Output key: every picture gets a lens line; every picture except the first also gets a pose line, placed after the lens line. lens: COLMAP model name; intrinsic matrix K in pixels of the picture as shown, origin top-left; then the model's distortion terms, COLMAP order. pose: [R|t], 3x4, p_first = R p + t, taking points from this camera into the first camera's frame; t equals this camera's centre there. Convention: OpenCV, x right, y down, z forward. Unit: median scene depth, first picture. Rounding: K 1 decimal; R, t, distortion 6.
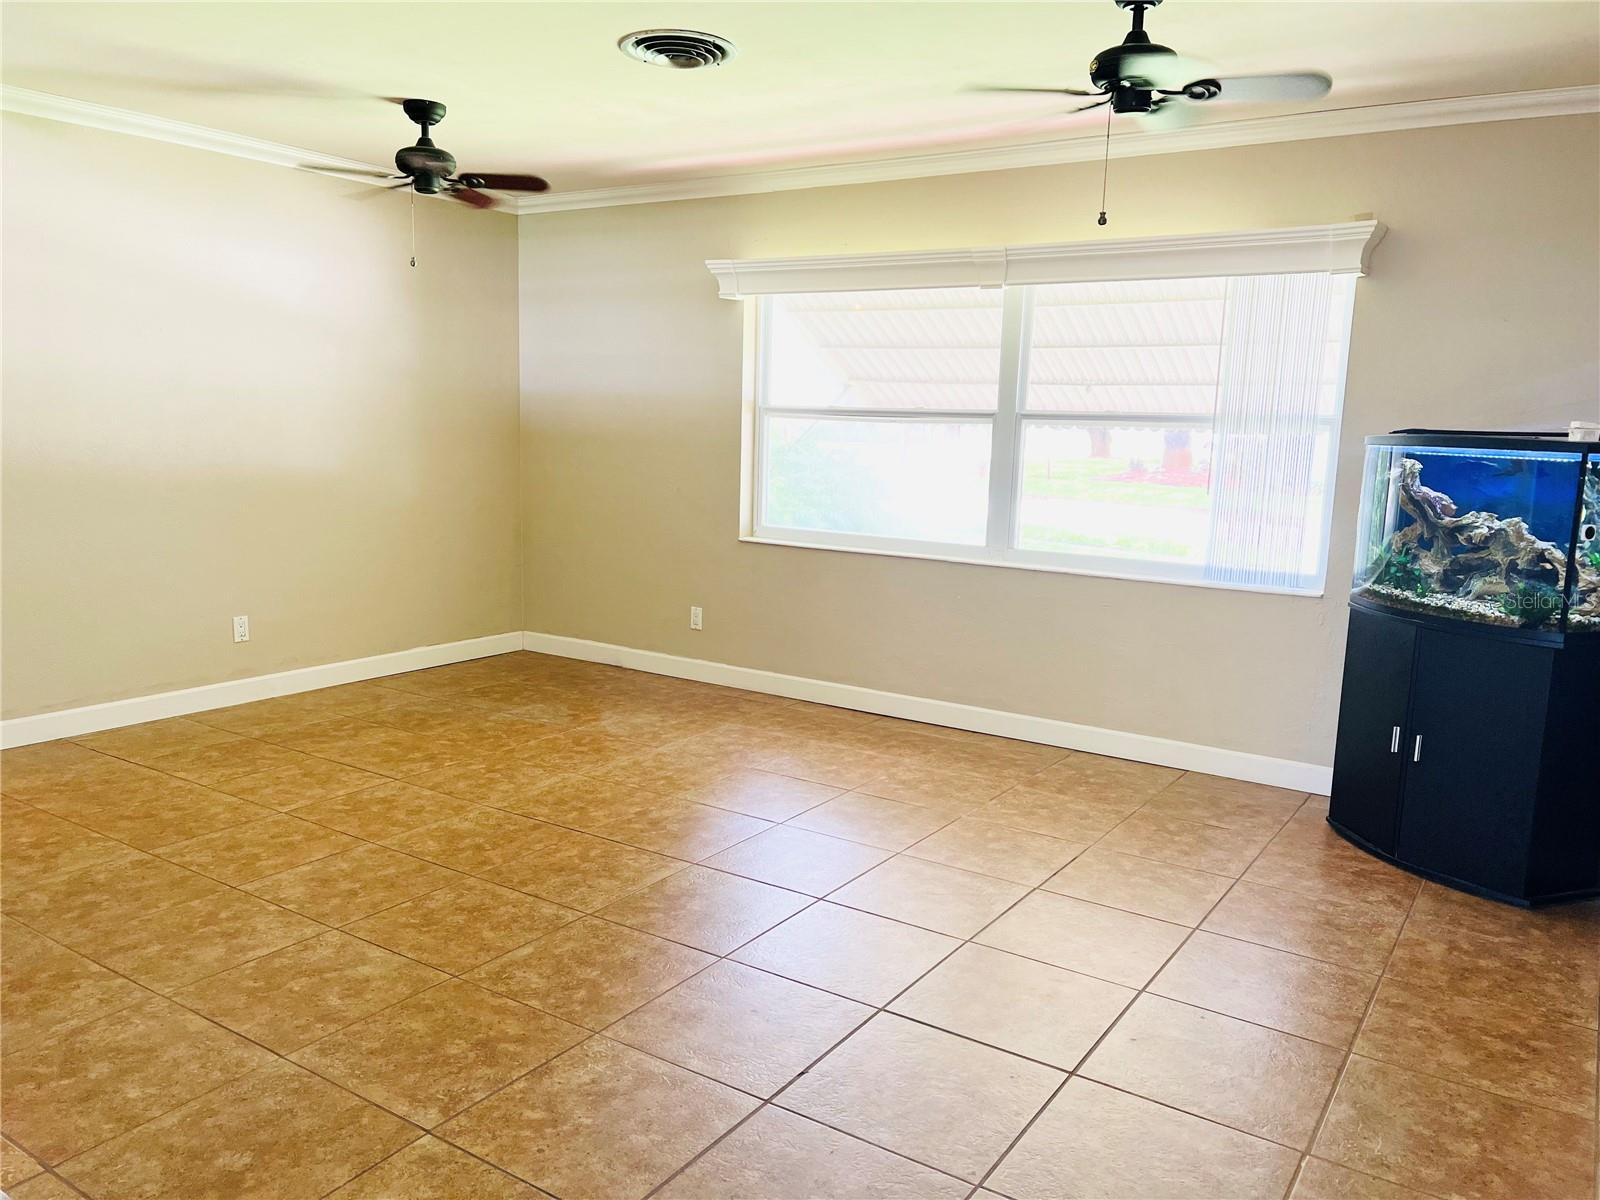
lens RADIAL K [[1190.3, 0, 801.9], [0, 1190.3, 594.3], [0, 0, 1]] dist [0.072138, -0.071873]
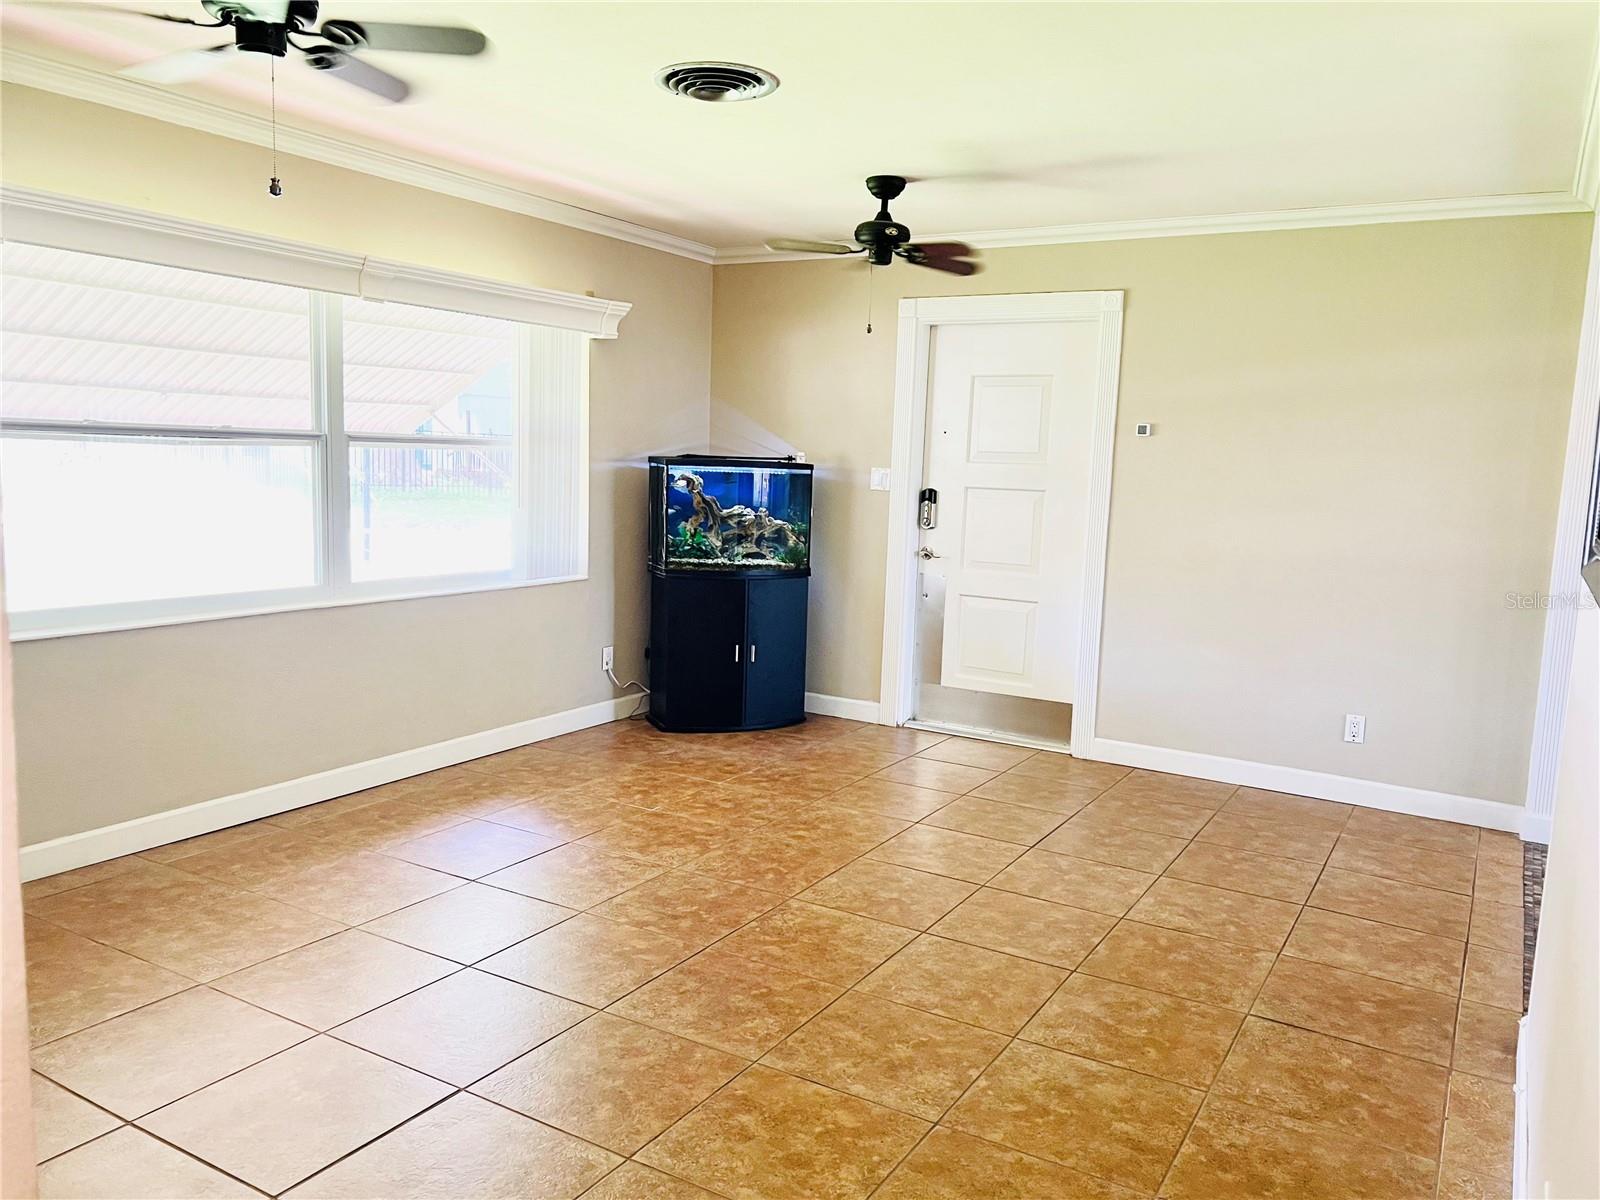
lens RADIAL K [[1190.3, 0, 801.9], [0, 1190.3, 594.3], [0, 0, 1]] dist [0.072138, -0.071873]
pose [[-0.041138, -0.149677, 0.987879, -0.997692], [0.111306, 0.981875, 0.153403, -0.177295], [-0.992934, 0.116267, -0.023733, 0.913103]]
